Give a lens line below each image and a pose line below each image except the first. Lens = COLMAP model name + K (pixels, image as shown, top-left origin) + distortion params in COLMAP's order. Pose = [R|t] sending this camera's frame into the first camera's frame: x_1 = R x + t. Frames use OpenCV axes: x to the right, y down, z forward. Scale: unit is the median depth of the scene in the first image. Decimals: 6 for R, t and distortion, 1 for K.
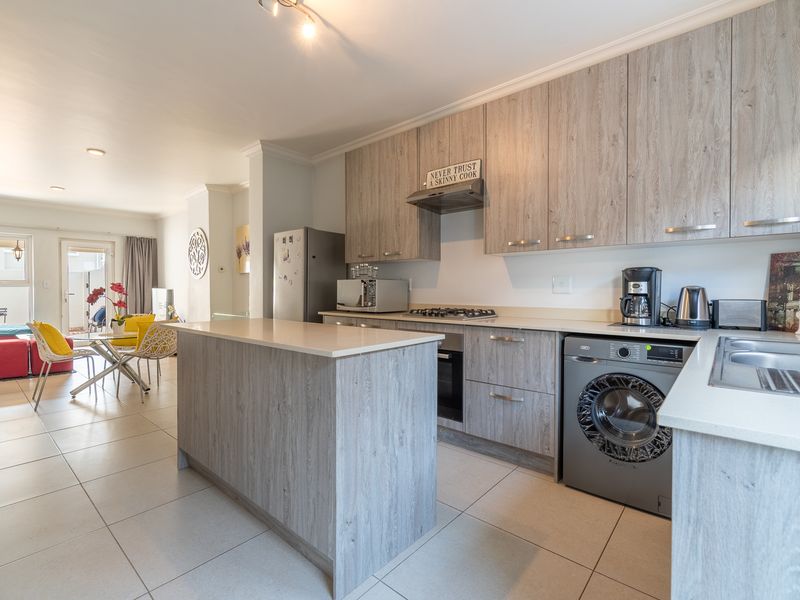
lens RADIAL K [[386.7, 0, 402.6], [0, 386.7, 296.4], [0, 0, 1]] dist [0.001228, 0.000290]
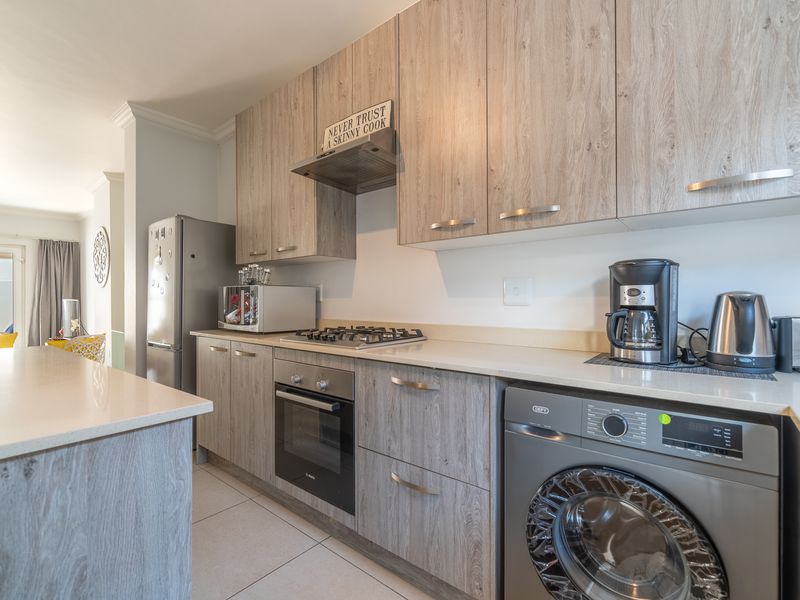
lens RADIAL K [[384.1, 0, 397.1], [0, 384.1, 301.0], [0, 0, 1]] dist [0.000058, 0.000389]
pose [[0.999937, -0.004448, 0.010258, 0.200578], [0.004585, 0.999900, -0.013392, -0.006643], [-0.010198, 0.013438, 0.999858, 0.352879]]
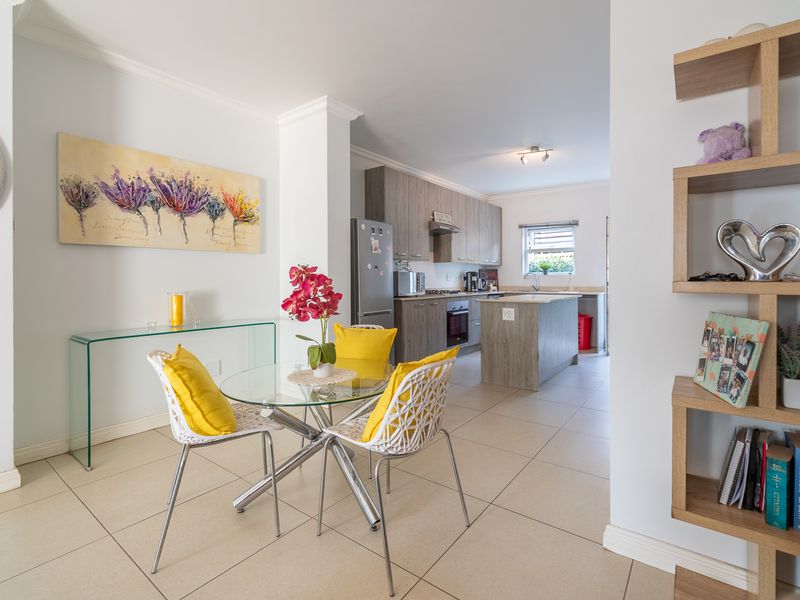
lens RADIAL K [[392.3, 0, 397.6], [0, 392.3, 283.1], [0, 0, 1]] dist [0.000493, 0.000072]
pose [[-0.048334, -0.013295, 0.998743, -1.833291], [0.015780, 0.999776, 0.014073, -0.033367], [-0.998707, 0.016440, -0.048114, 1.370723]]
